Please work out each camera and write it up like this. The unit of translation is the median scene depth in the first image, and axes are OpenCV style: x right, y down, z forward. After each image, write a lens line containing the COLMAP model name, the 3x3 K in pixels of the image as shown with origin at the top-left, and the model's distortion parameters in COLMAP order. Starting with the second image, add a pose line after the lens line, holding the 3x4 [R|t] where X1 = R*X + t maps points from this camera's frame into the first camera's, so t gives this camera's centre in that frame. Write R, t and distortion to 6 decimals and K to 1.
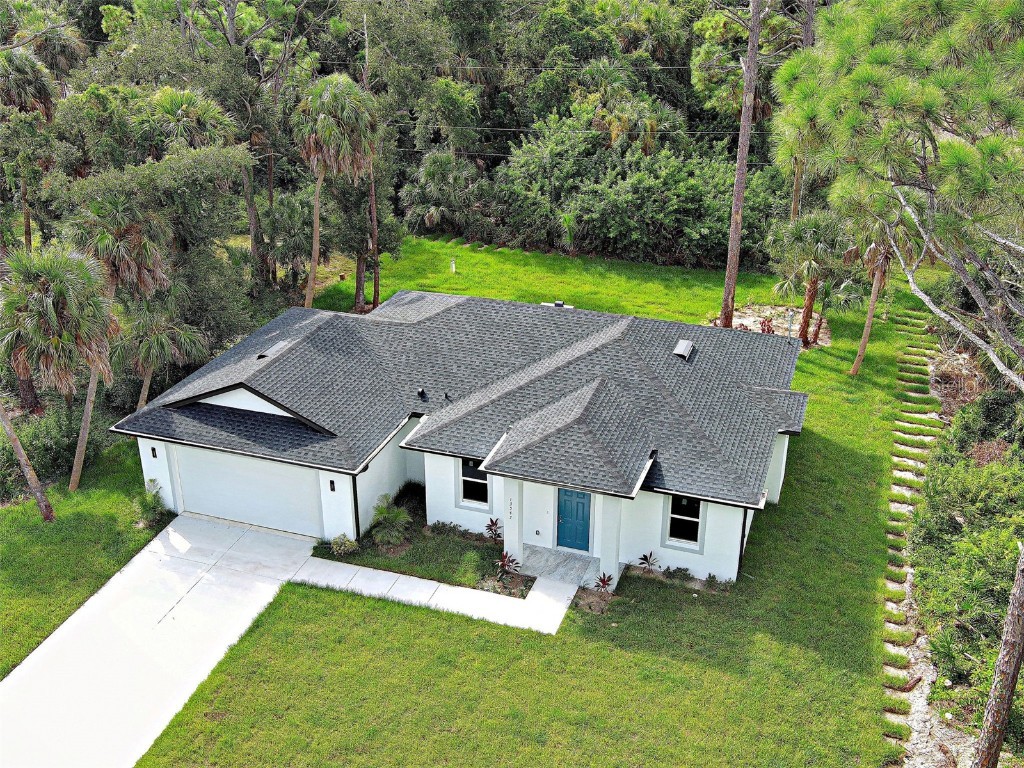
lens RADIAL K [[1070.7, 0, 510.3], [0, 1070.7, 384.3], [0, 0, 1]] dist [0.023885, 0.000000]
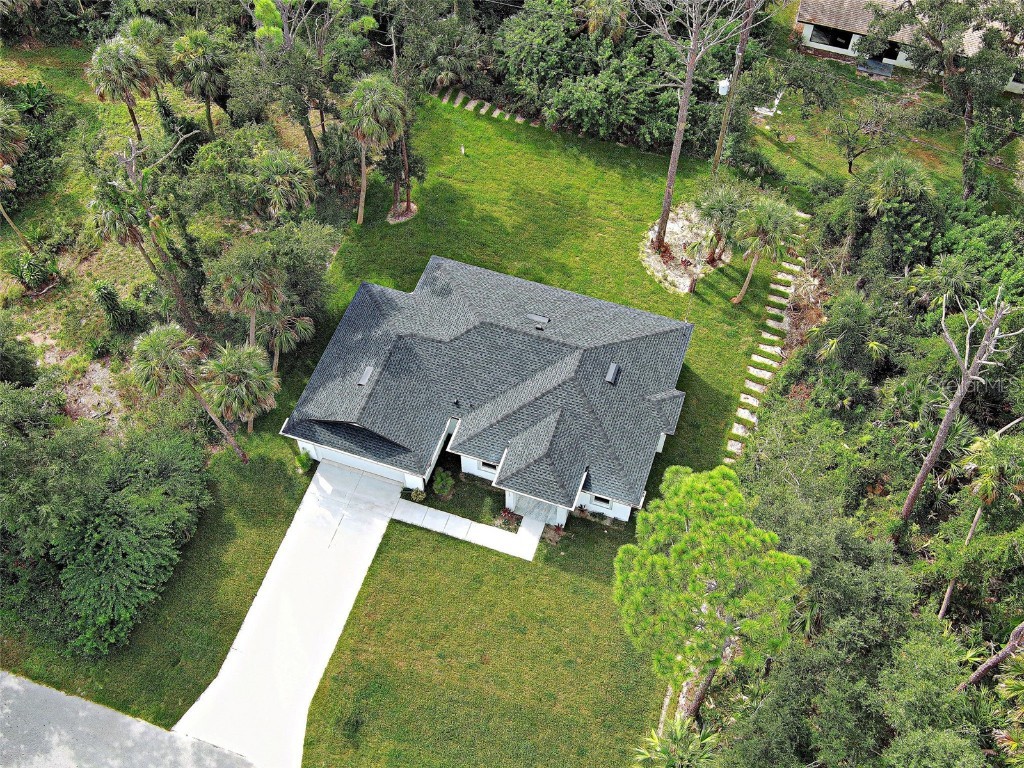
lens RADIAL K [[1070.7, 0, 513.7], [0, 1070.7, 388.9], [0, 0, 1]] dist [0.023885, 0.000000]
pose [[0.999963, -0.006102, 0.006144, -0.001904], [0.001882, 0.845742, 0.533589, -0.979449], [-0.008452, -0.533558, 0.845721, -0.453682]]
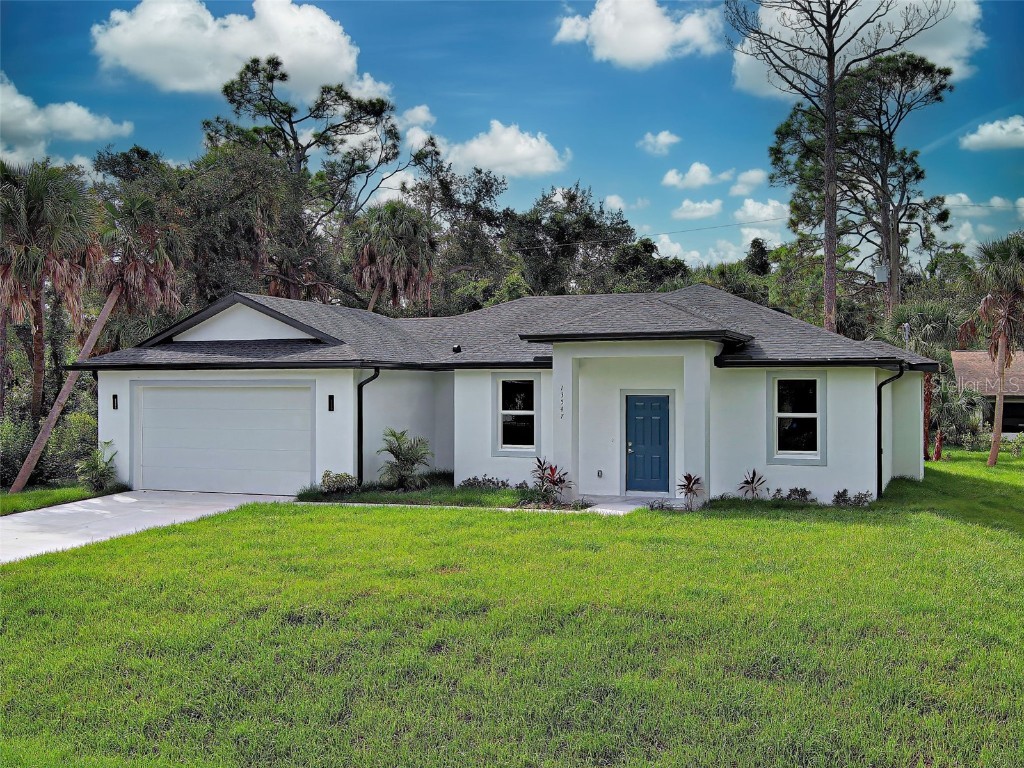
lens RADIAL K [[1070.7, 0, 556.4], [0, 1070.7, 401.8], [0, 0, 1]] dist [0.023885, 0.000000]
pose [[0.999353, 0.002355, -0.035875, 0.022310], [-0.017104, 0.908835, -0.416804, 0.406699], [0.031623, 0.417149, 0.908288, 0.304600]]
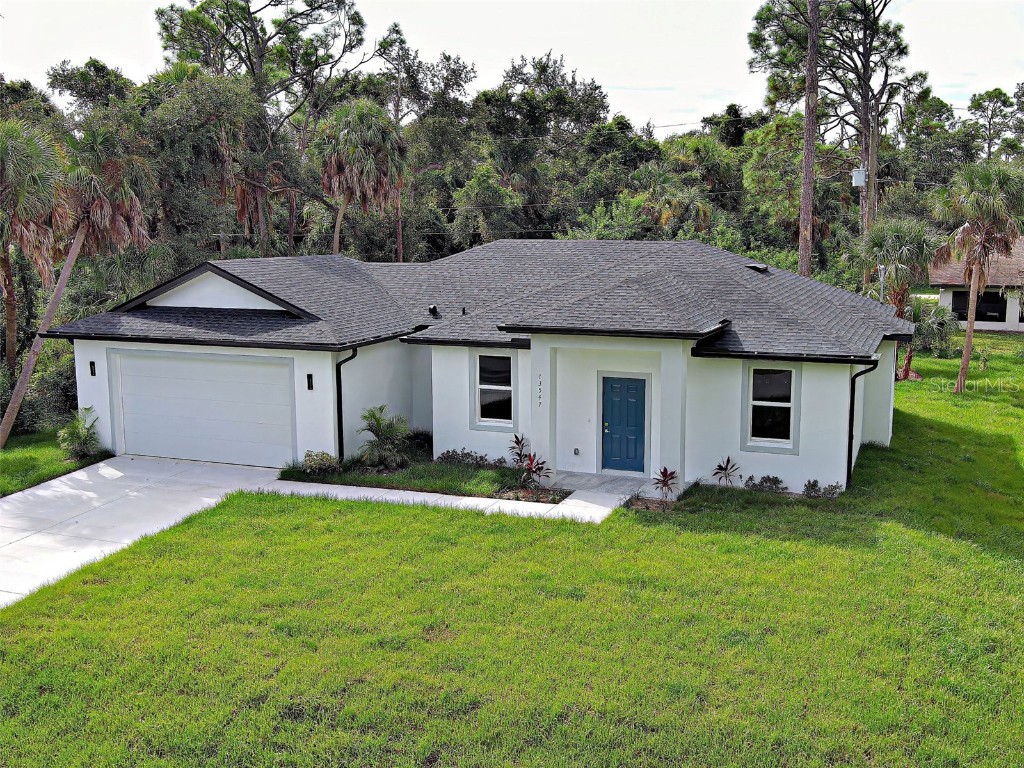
lens RADIAL K [[1070.7, 0, 538.6], [0, 1070.7, 394.9], [0, 0, 1]] dist [0.023885, 0.000000]
pose [[0.999747, 0.004143, -0.022116, 0.015494], [-0.009985, 0.962509, -0.271067, 0.308130], [0.020164, 0.271219, 0.962306, 0.259580]]
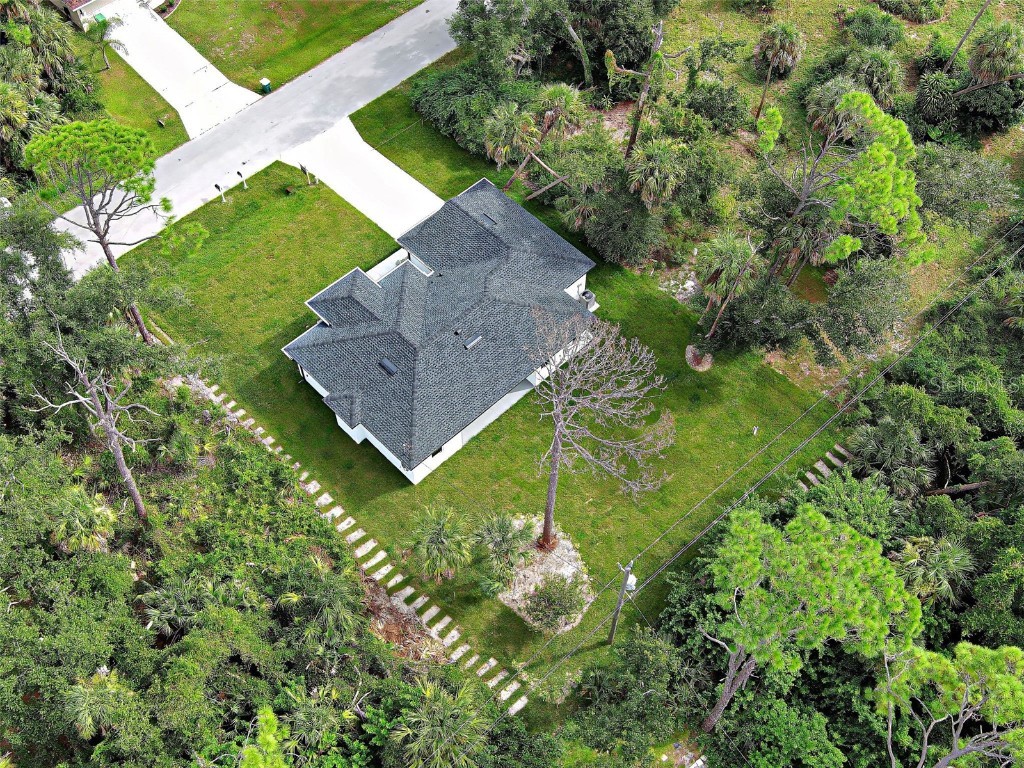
lens RADIAL K [[1070.7, 0, 476.4], [0, 1070.7, 400.7], [0, 0, 1]] dist [0.023885, 0.000000]
pose [[-0.462116, 0.747703, -0.476854, 1.119094], [-0.367364, 0.328005, 0.870320, -1.843638], [0.807151, 0.577367, 0.123103, 1.008285]]
